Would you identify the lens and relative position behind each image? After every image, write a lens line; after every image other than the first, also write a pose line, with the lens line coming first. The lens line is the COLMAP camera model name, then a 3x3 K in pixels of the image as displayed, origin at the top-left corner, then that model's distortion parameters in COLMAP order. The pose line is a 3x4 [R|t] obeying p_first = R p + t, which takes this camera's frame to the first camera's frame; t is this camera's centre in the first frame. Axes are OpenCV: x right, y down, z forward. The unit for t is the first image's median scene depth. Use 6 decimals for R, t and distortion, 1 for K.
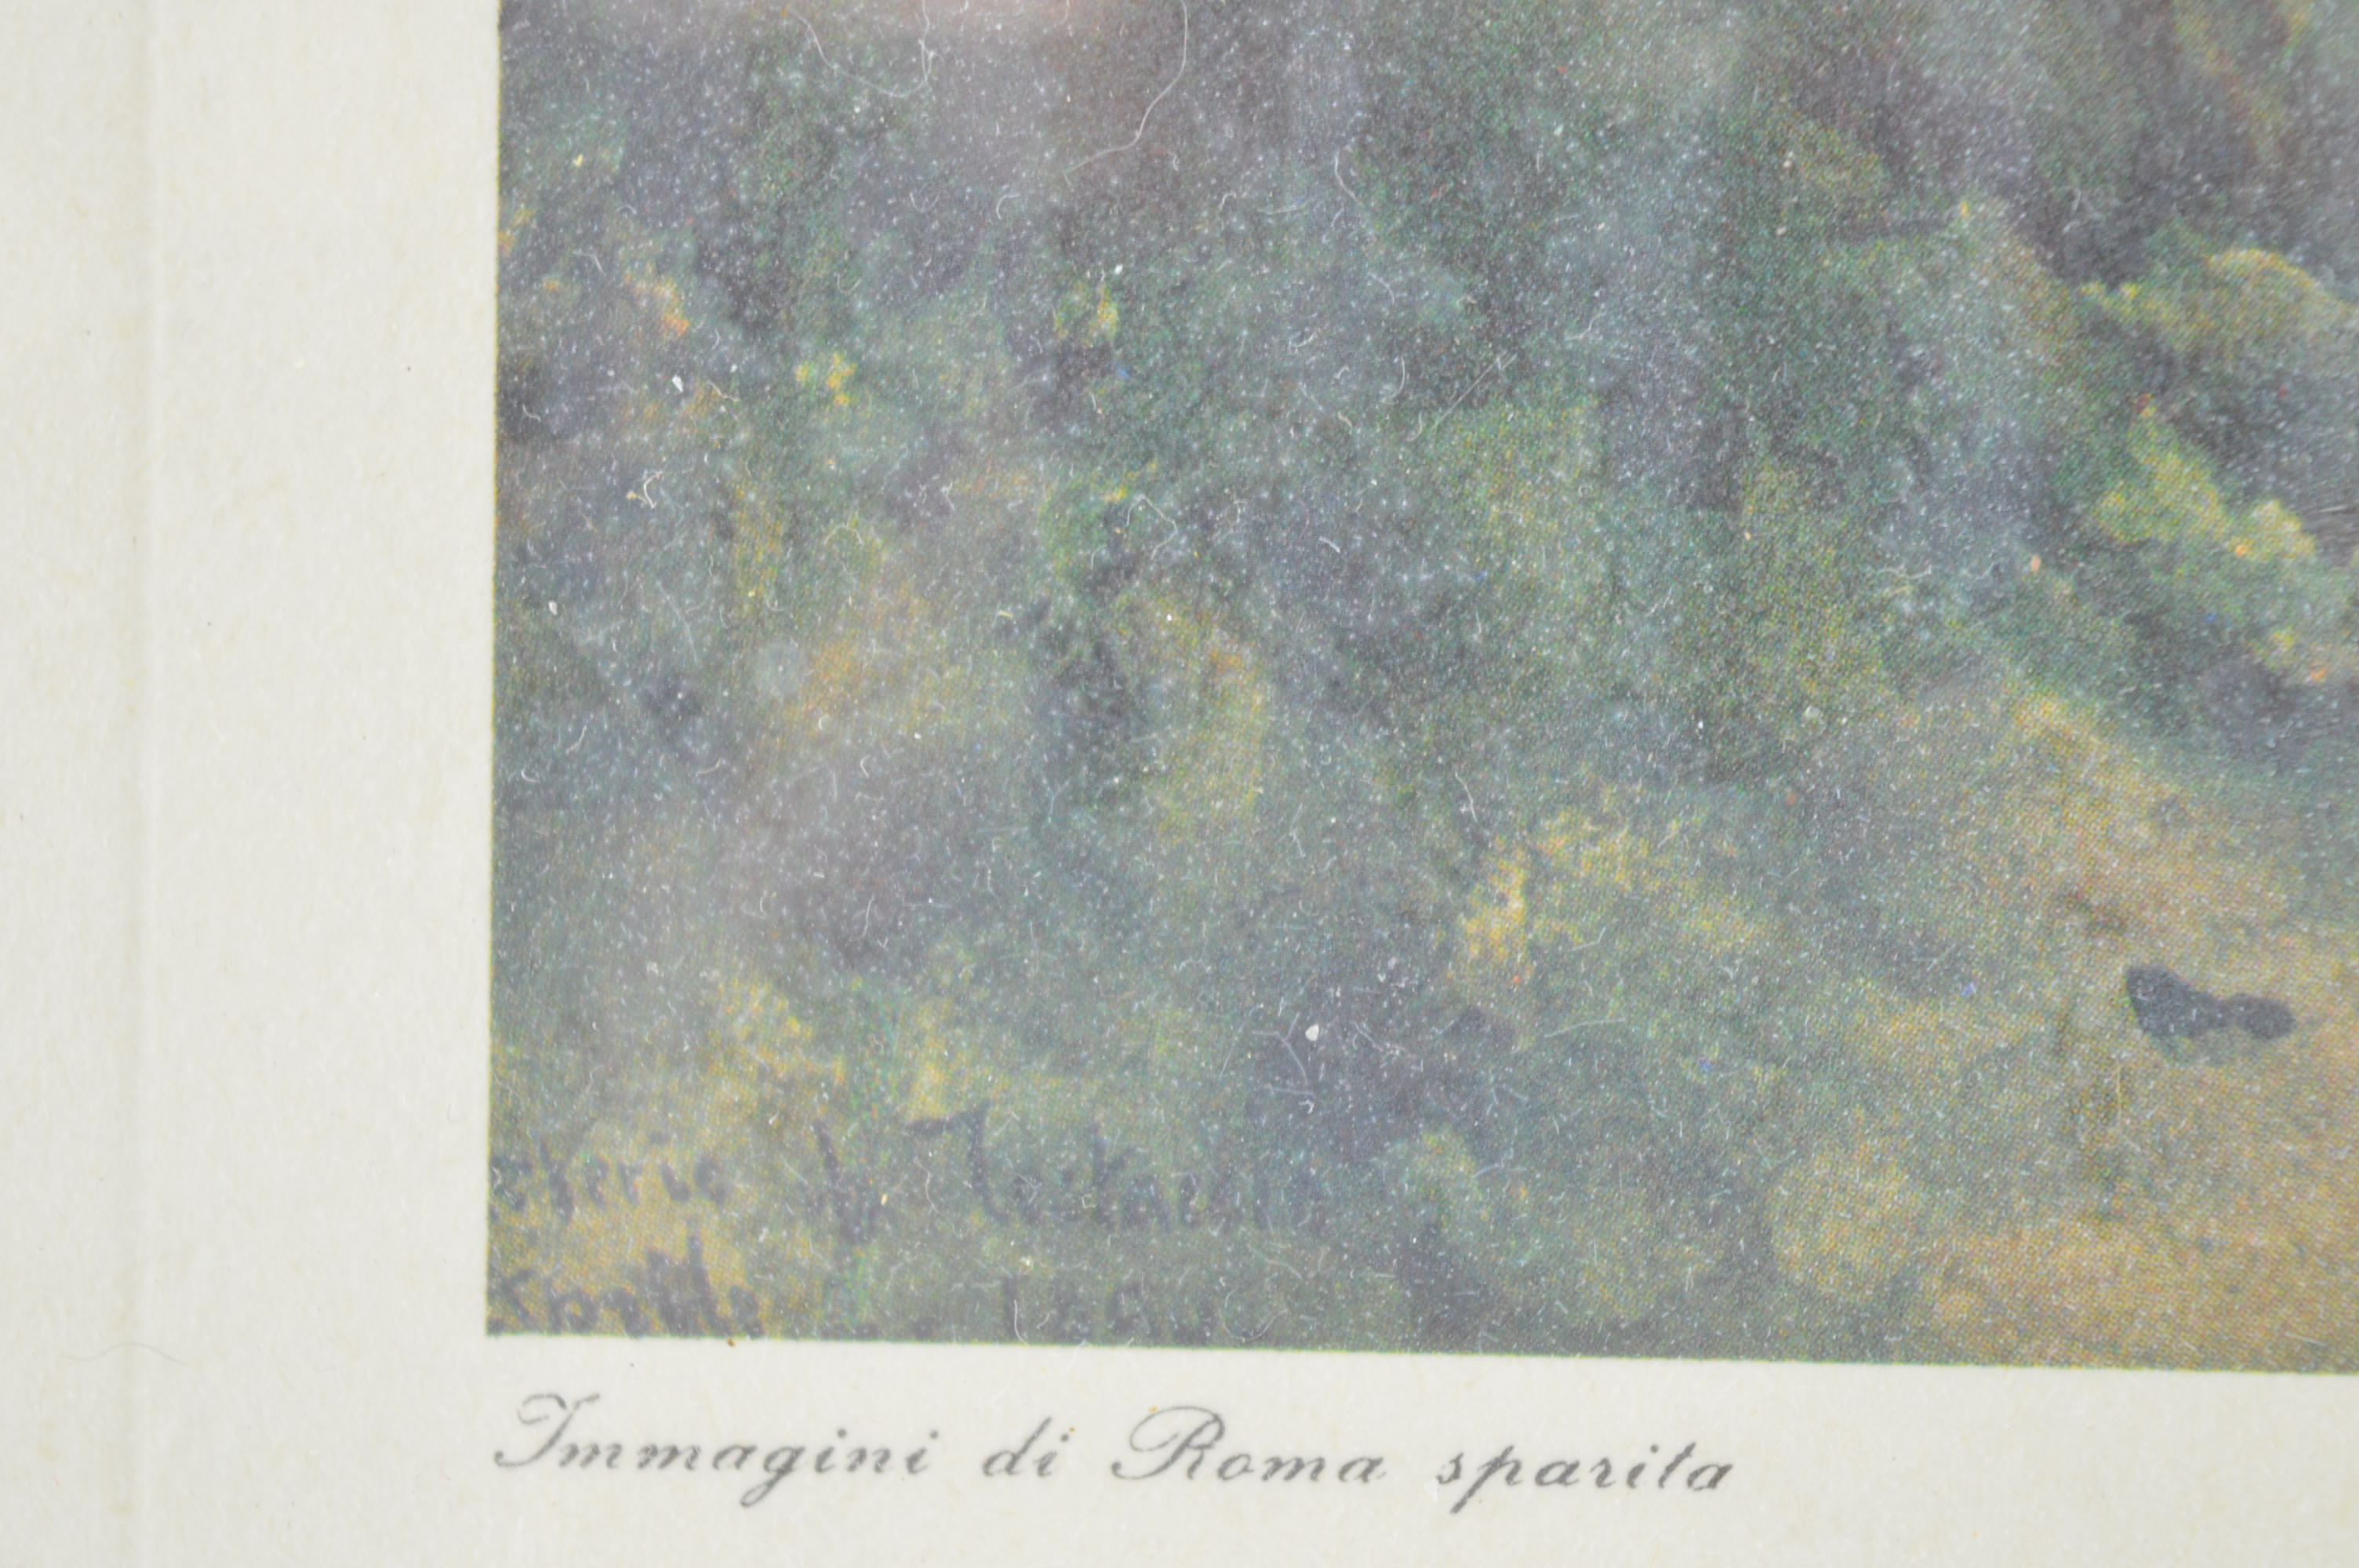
lens RADIAL K [[5419.7, 0, 1177.7], [0, 5419.7, 777.3], [0, 0, 1]] dist [0.092367, 0.000000]
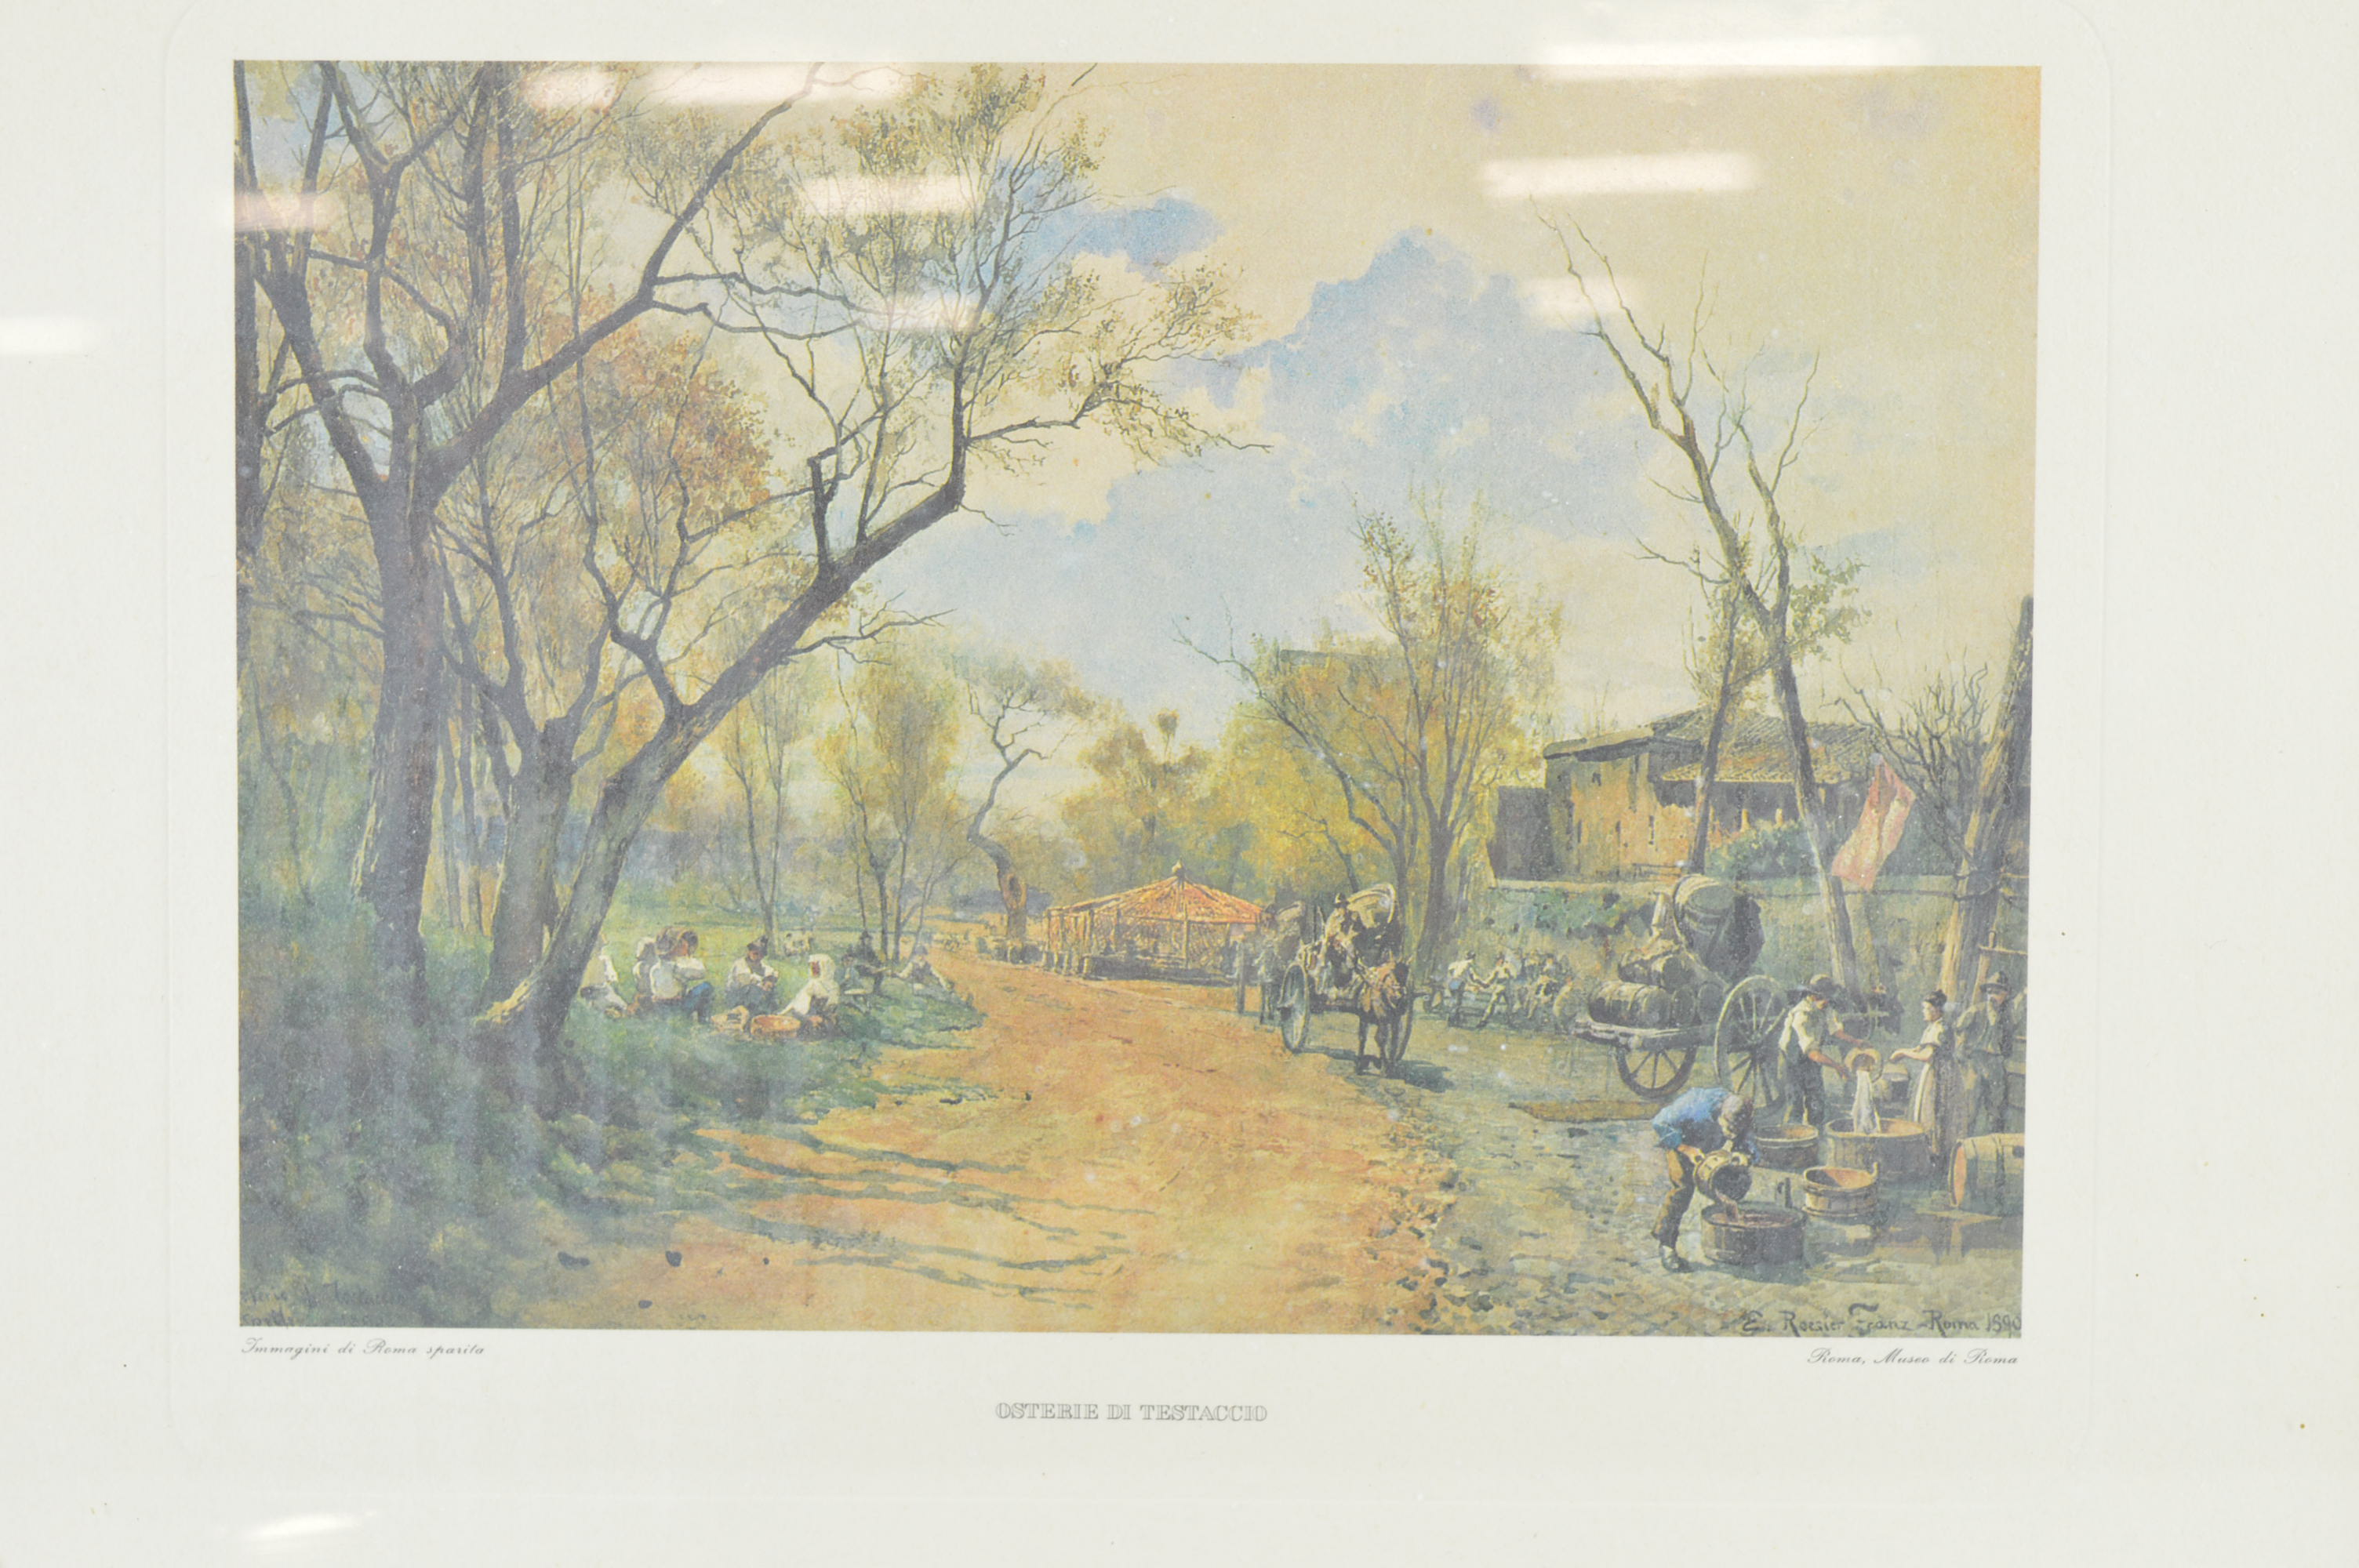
lens RADIAL K [[3894.5, 0, 1176.7], [0, 3894.5, 784.9], [0, 0, 1]] dist [0.033140, 0.000000]
pose [[0.998970, -0.007957, 0.044667, 0.596593], [0.006590, 0.999508, 0.030665, -0.516527], [-0.044889, -0.030340, 0.998531, -2.704212]]
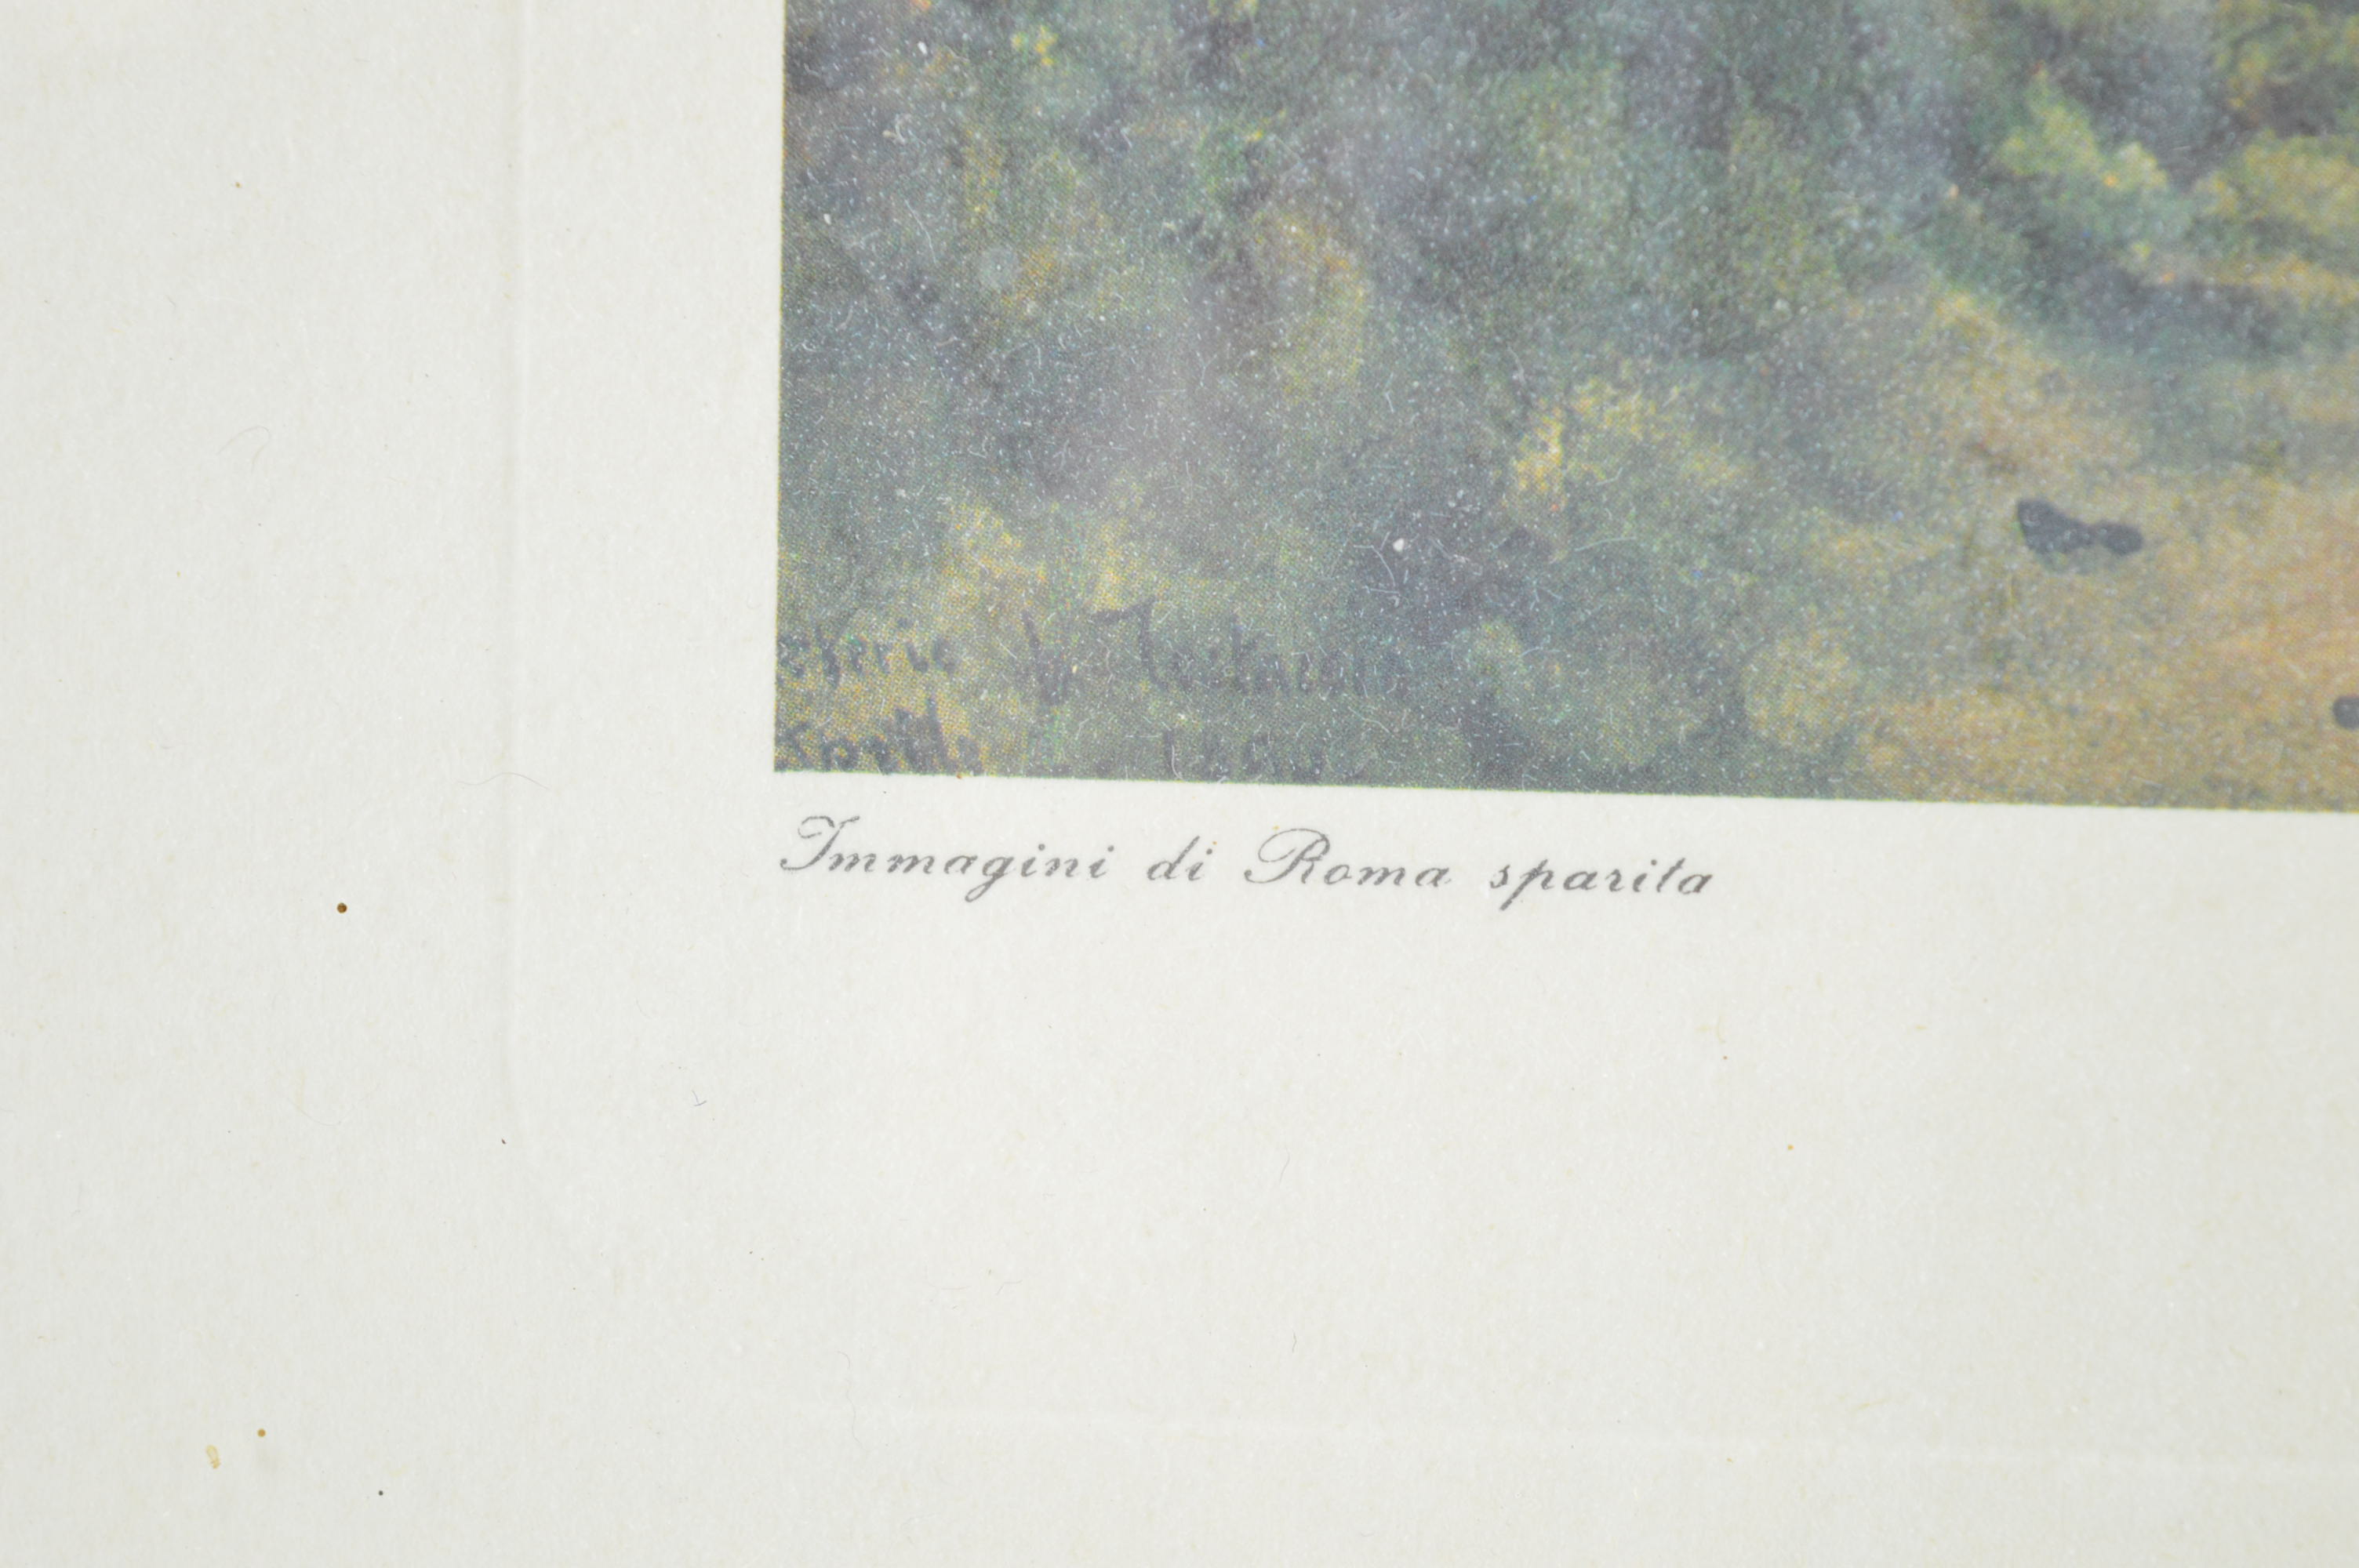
lens RADIAL K [[5419.7, 0, 1180.4], [0, 5419.7, 796.4], [0, 0, 1]] dist [0.092367, 0.000000]
pose [[0.999341, 0.010333, -0.034806, 0.018231], [-0.008365, 0.998382, 0.056247, 0.034106], [0.035331, -0.055919, 0.997810, -0.323449]]
